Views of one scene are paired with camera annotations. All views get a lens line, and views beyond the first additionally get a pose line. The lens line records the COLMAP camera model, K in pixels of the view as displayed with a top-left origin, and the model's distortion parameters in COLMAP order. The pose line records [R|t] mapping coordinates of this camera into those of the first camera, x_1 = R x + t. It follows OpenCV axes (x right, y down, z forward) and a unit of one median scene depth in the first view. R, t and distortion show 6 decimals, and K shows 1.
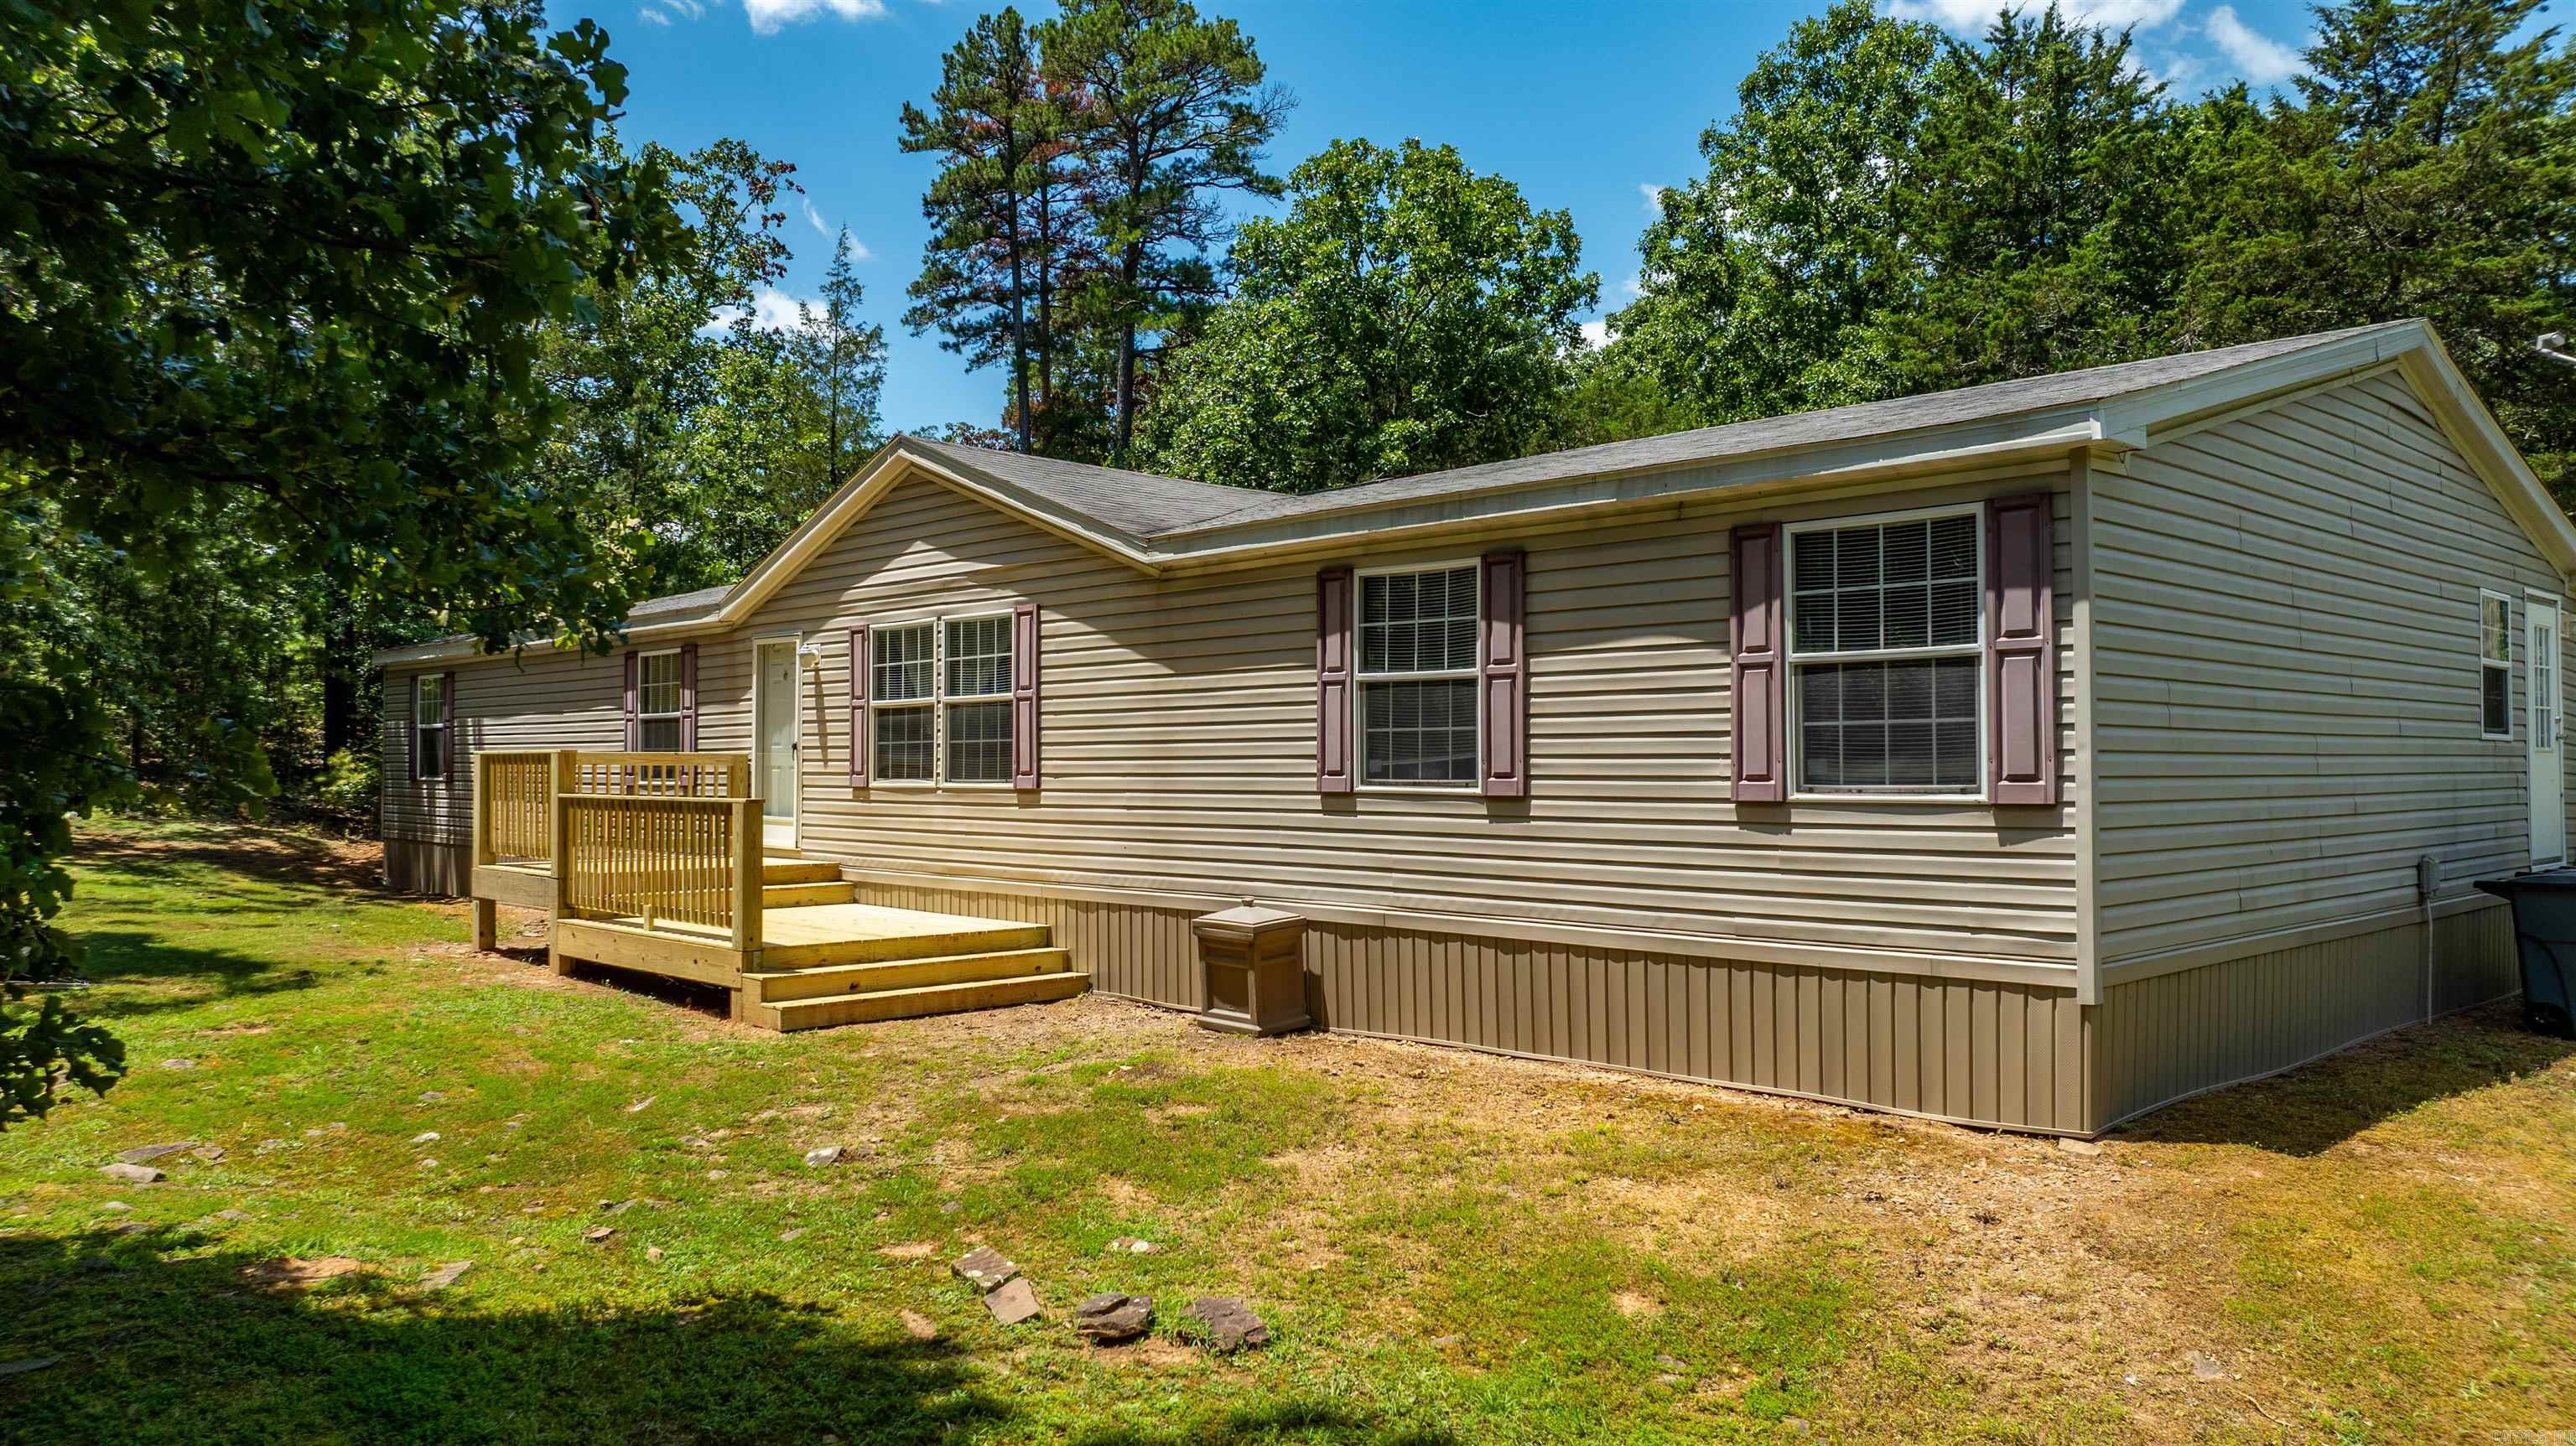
lens RADIAL K [[1793.0, 0, 1296.3], [0, 1793.0, 747.6], [0, 0, 1]] dist [-0.002684, -0.000873]
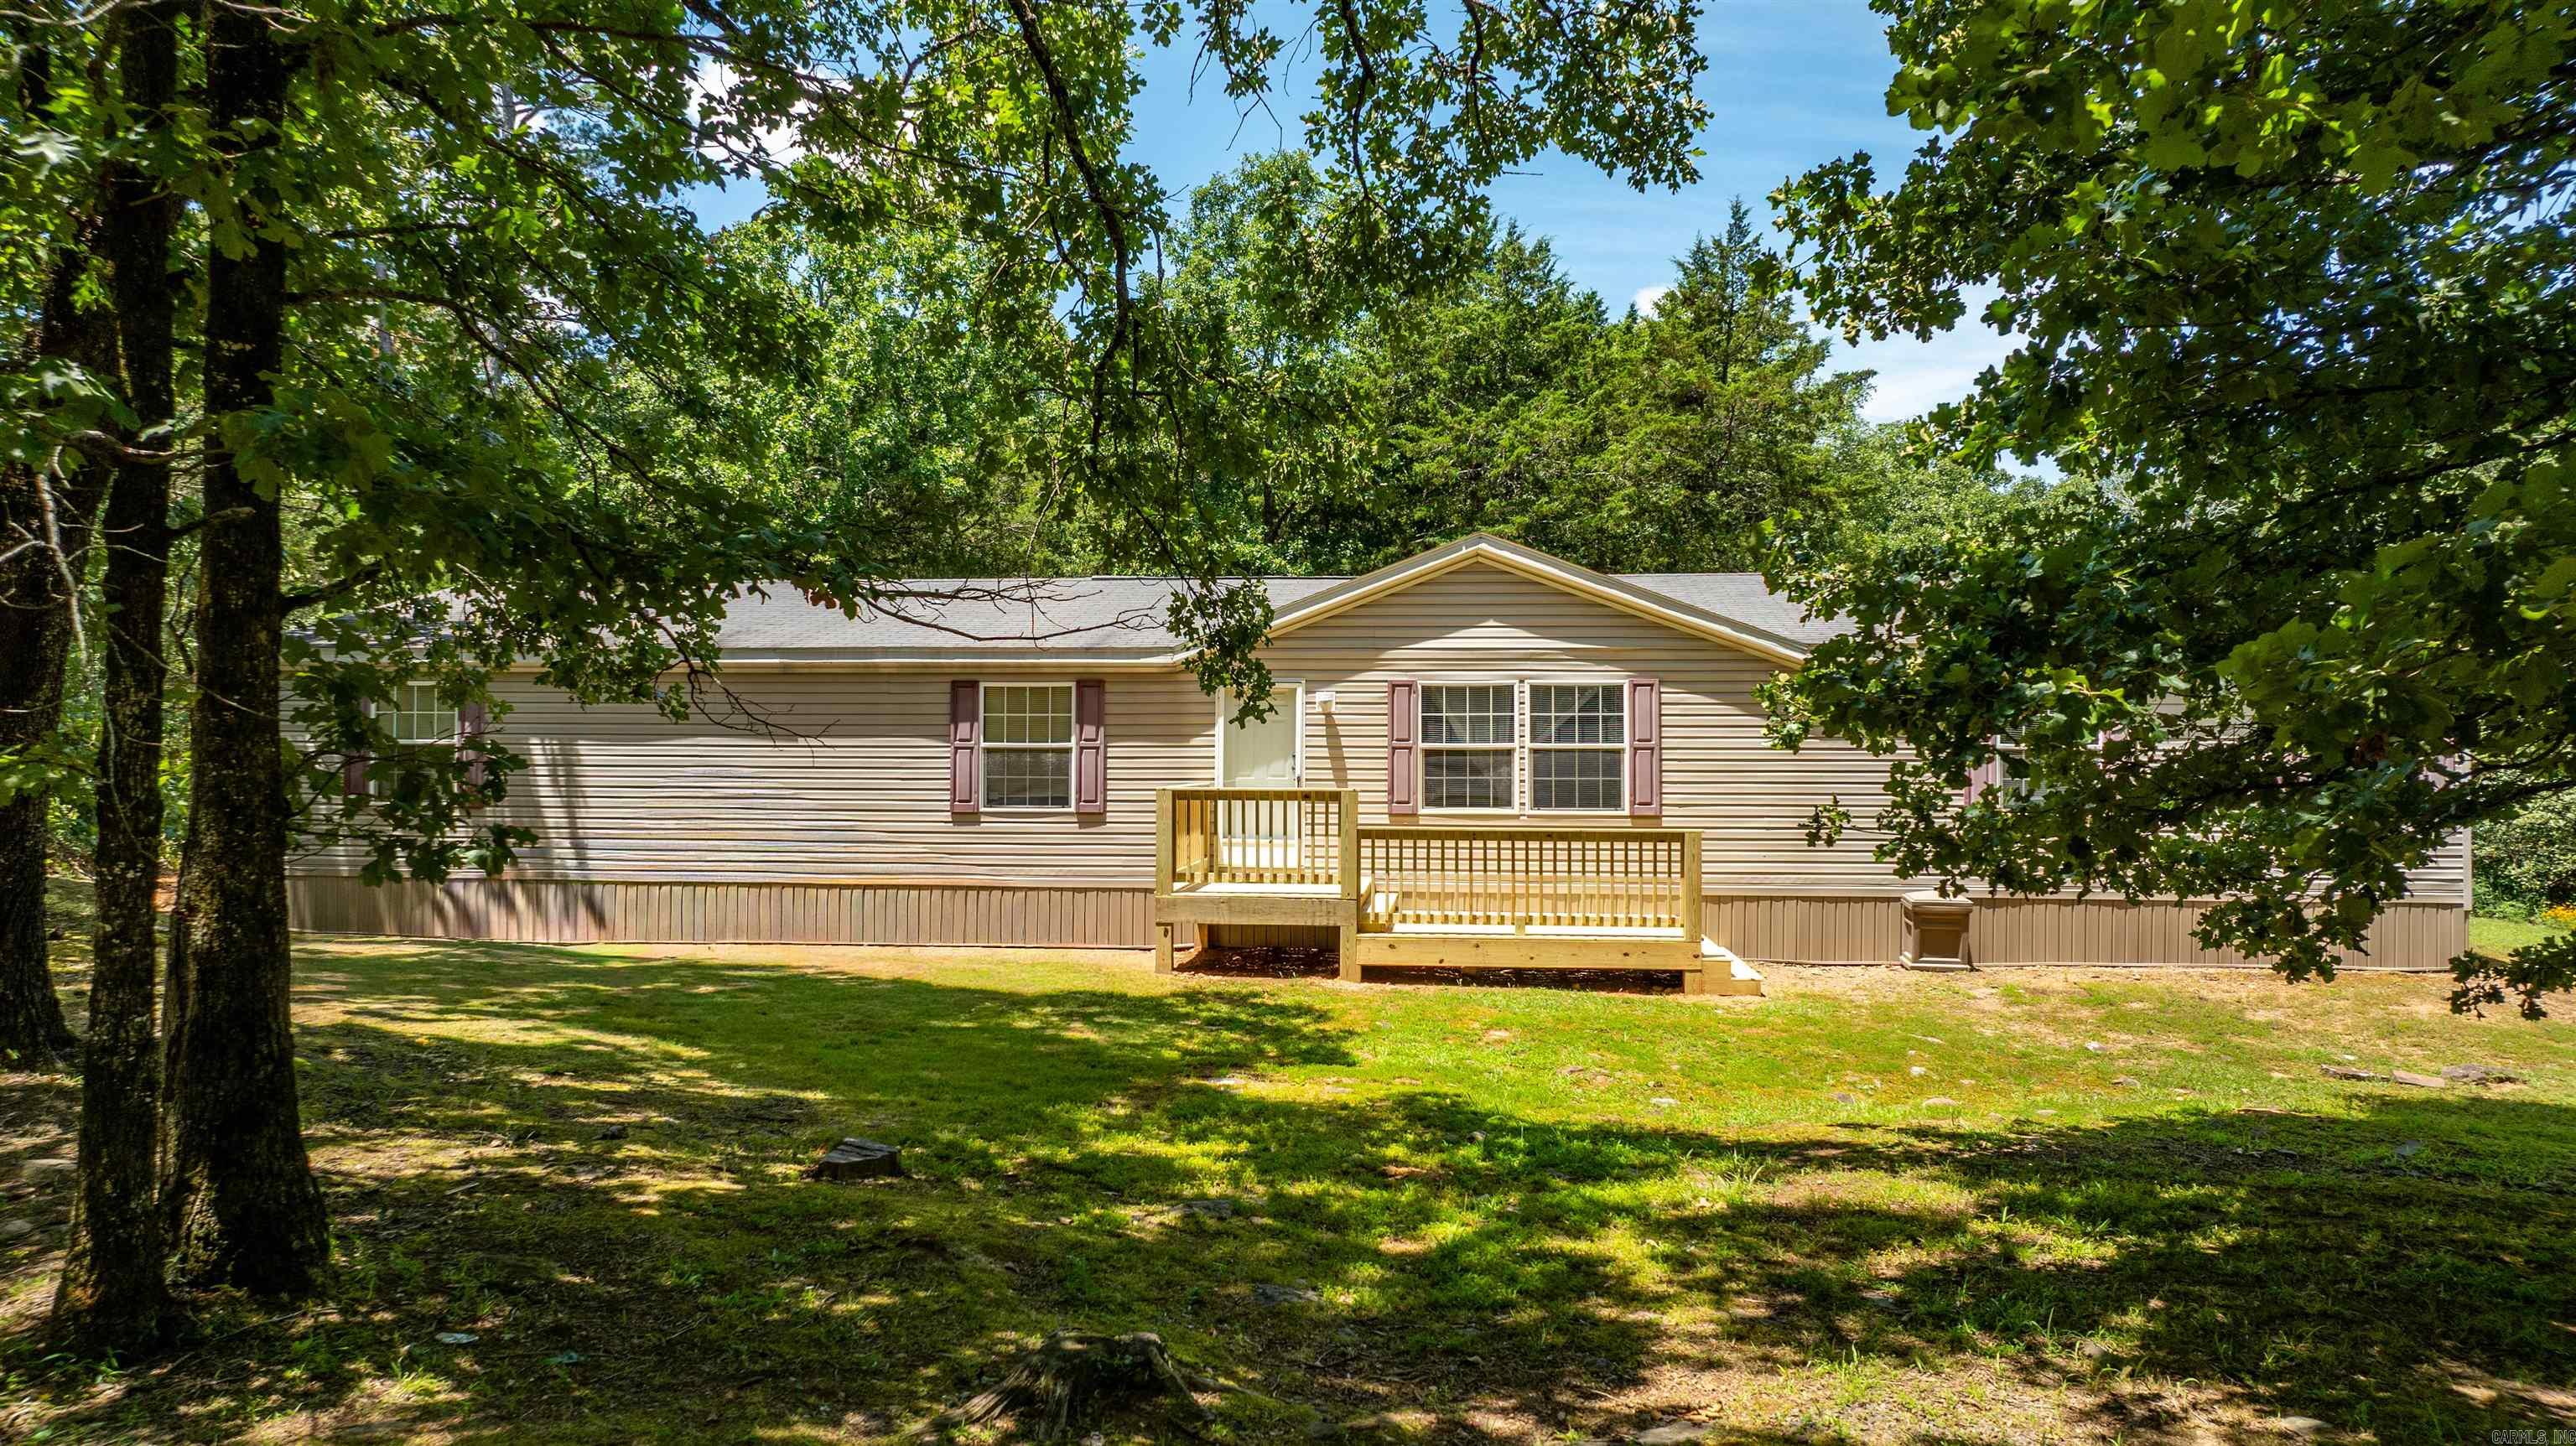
lens RADIAL K [[1793.1, 0, 1309.6], [0, 1793.1, 729.6], [0, 0, 1]] dist [-0.009065, 0.000932]
pose [[0.774177, 0.020137, 0.632649, -0.920643], [-0.013220, 0.999790, -0.015645, -0.013025], [-0.632831, 0.003748, 0.774281, 0.089601]]
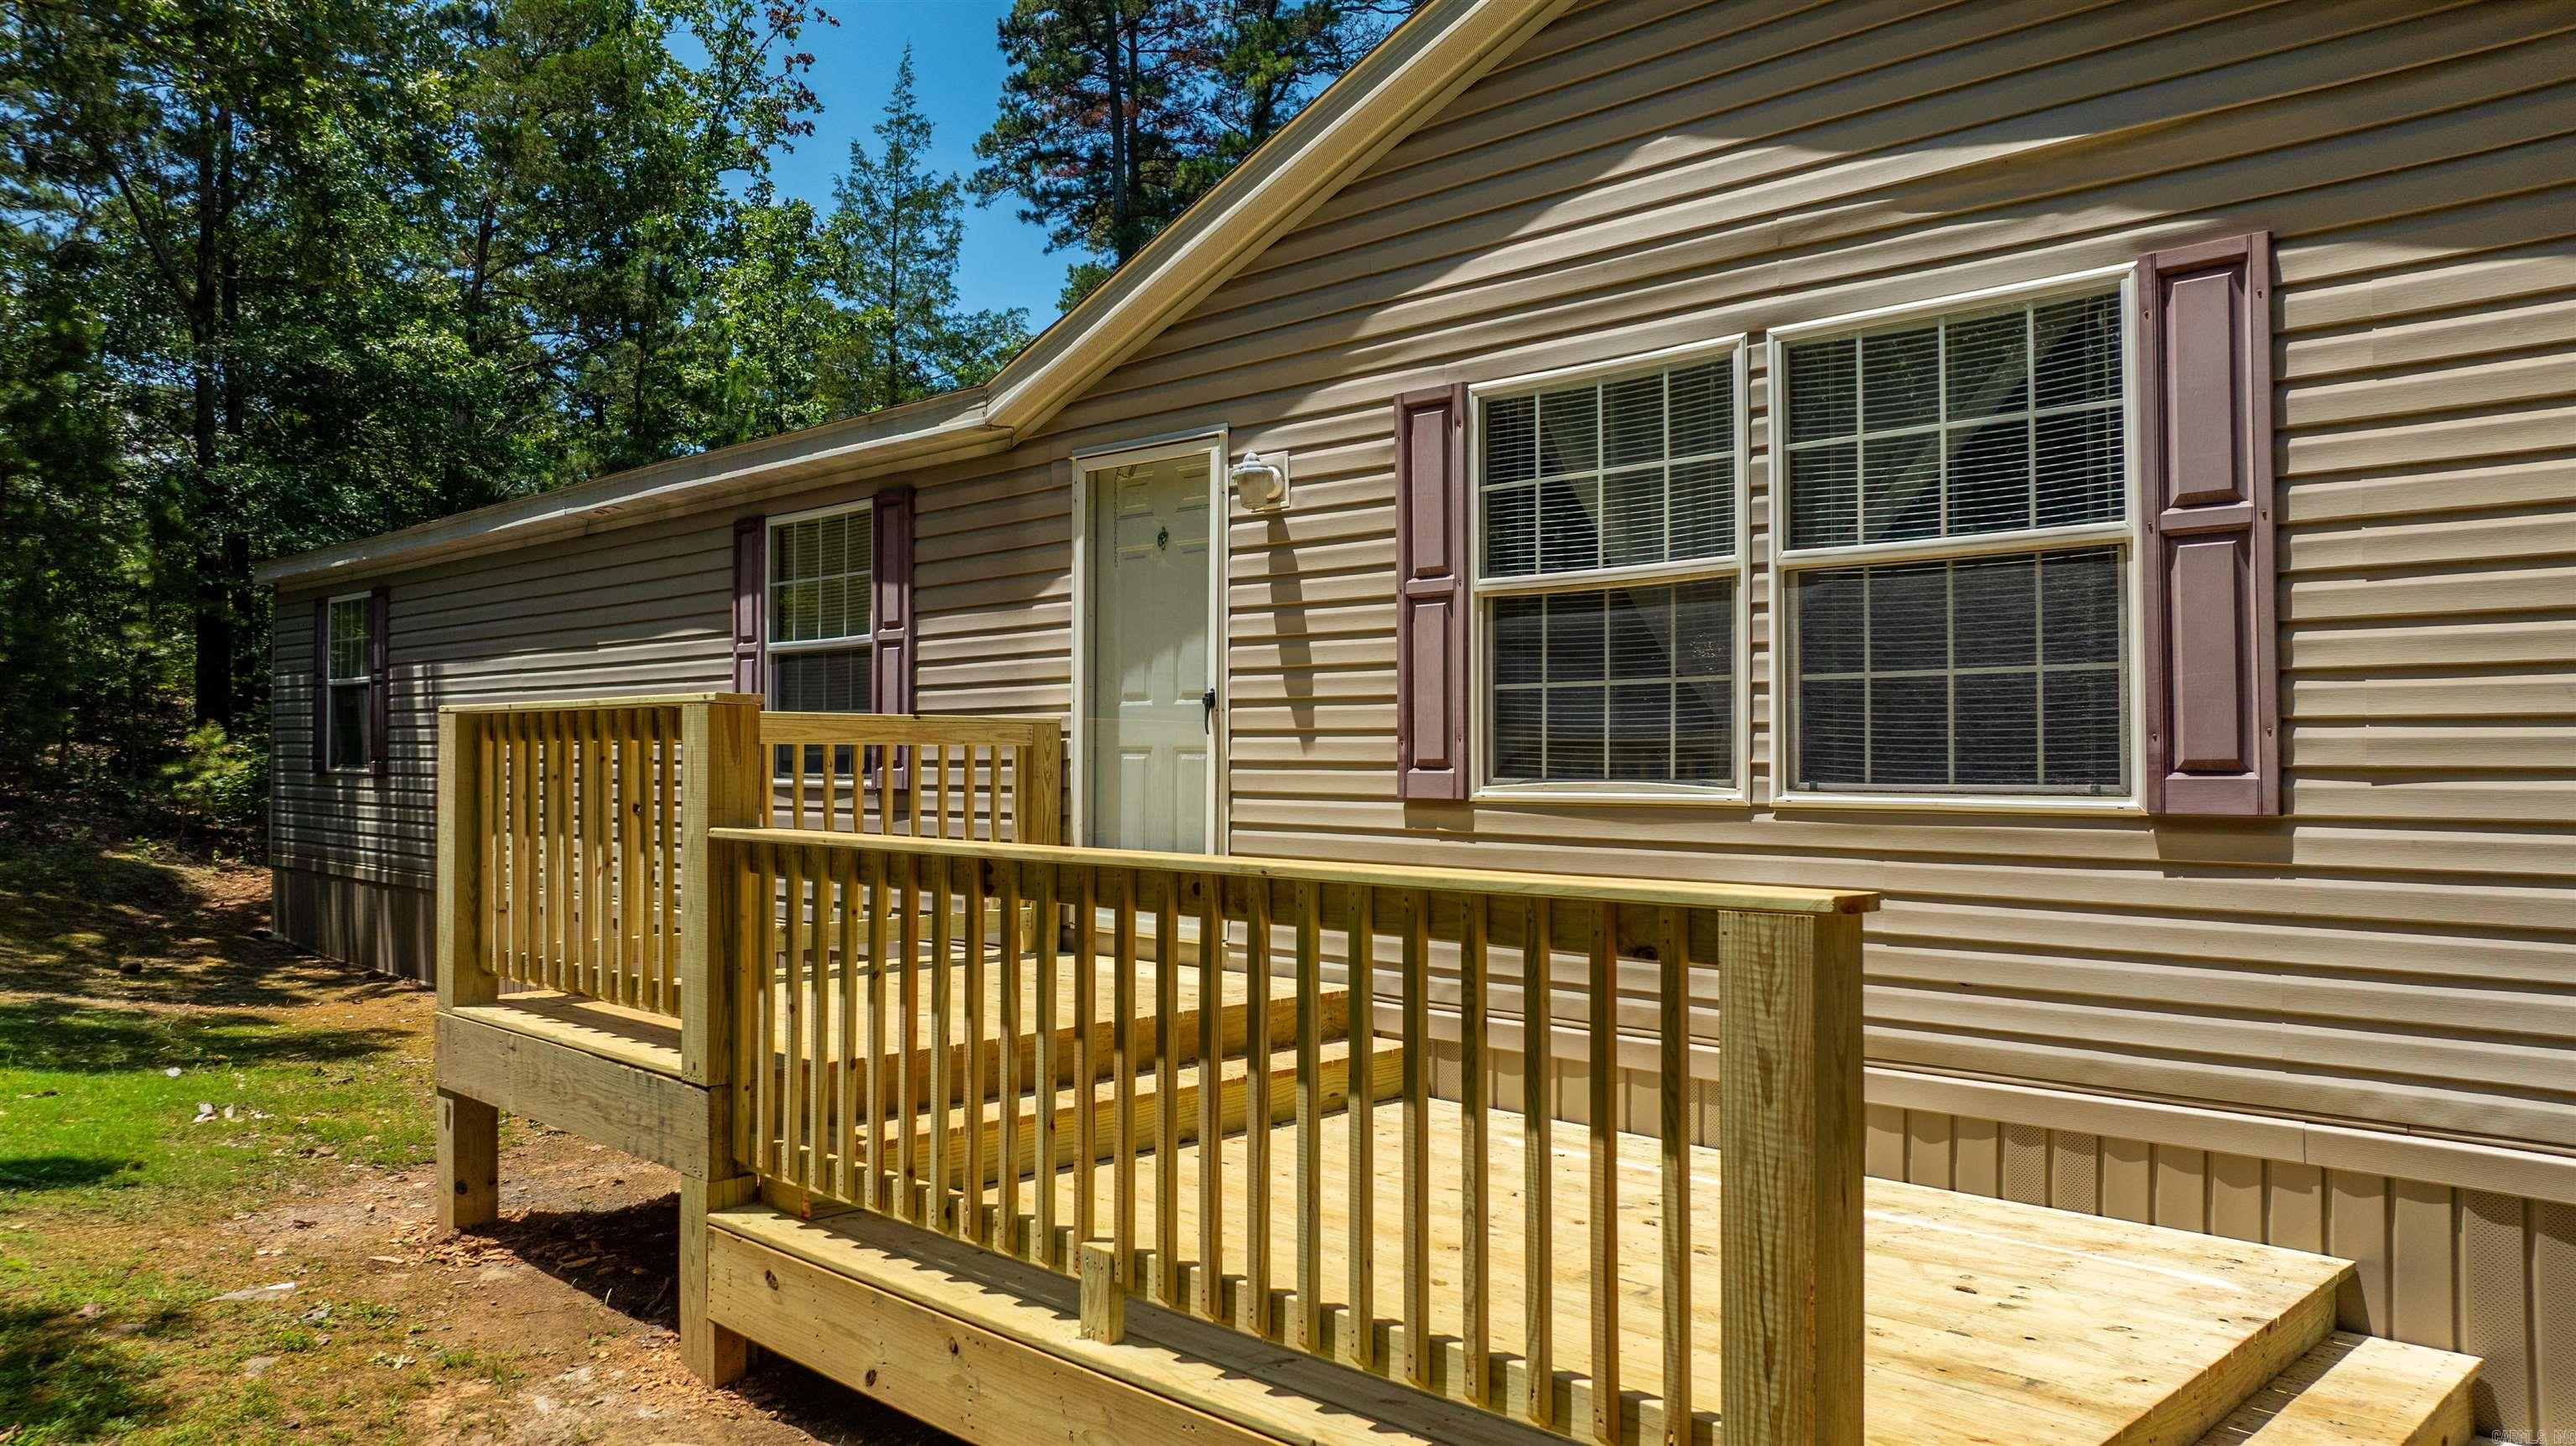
lens RADIAL K [[1793.1, 0, 1309.6], [0, 1793.1, 729.6], [0, 0, 1]] dist [-0.009065, 0.000932]
pose [[0.999379, 0.000181, 0.035226, -0.247651], [-0.000138, 0.999999, -0.001229, 0.006246], [-0.035226, 0.001223, 0.999379, 0.528342]]
